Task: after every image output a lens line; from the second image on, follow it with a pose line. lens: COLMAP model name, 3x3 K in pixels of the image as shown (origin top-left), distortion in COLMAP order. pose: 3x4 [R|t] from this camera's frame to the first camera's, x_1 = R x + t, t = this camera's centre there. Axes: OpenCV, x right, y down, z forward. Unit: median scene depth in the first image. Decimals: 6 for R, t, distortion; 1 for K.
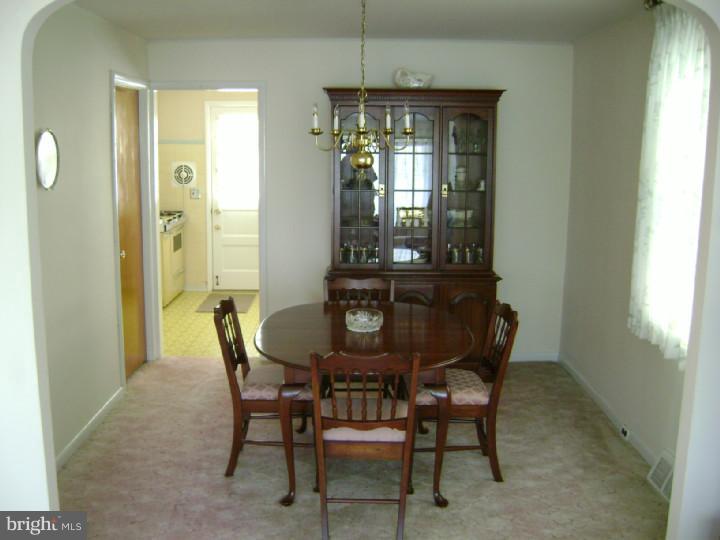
lens RADIAL K [[742.9, 0, 360.0], [0, 742.9, 270.0], [0, 0, 1]] dist [-0.132001, 0.041978]
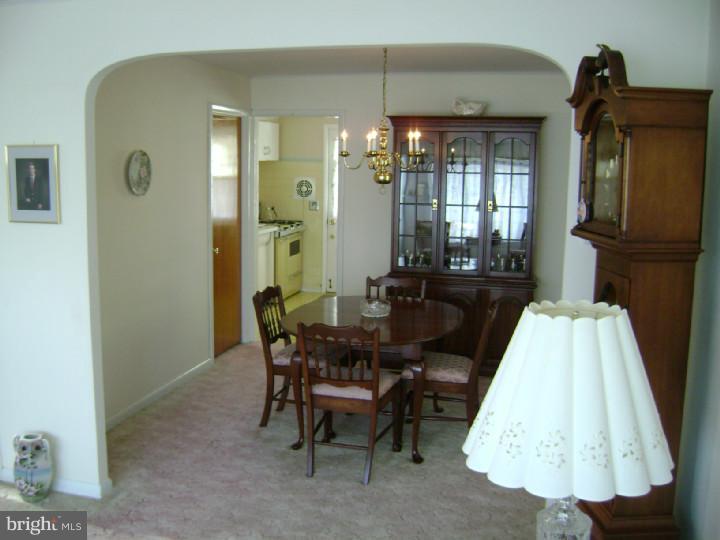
lens RADIAL K [[742.9, 0, 360.0], [0, 742.9, 270.0], [0, 0, 1]] dist [-0.132001, 0.041978]
pose [[0.970549, 0.042996, -0.237035, 0.249954], [-0.048986, 0.998610, -0.019436, 0.028332], [0.235870, 0.030475, 0.971307, -0.179670]]
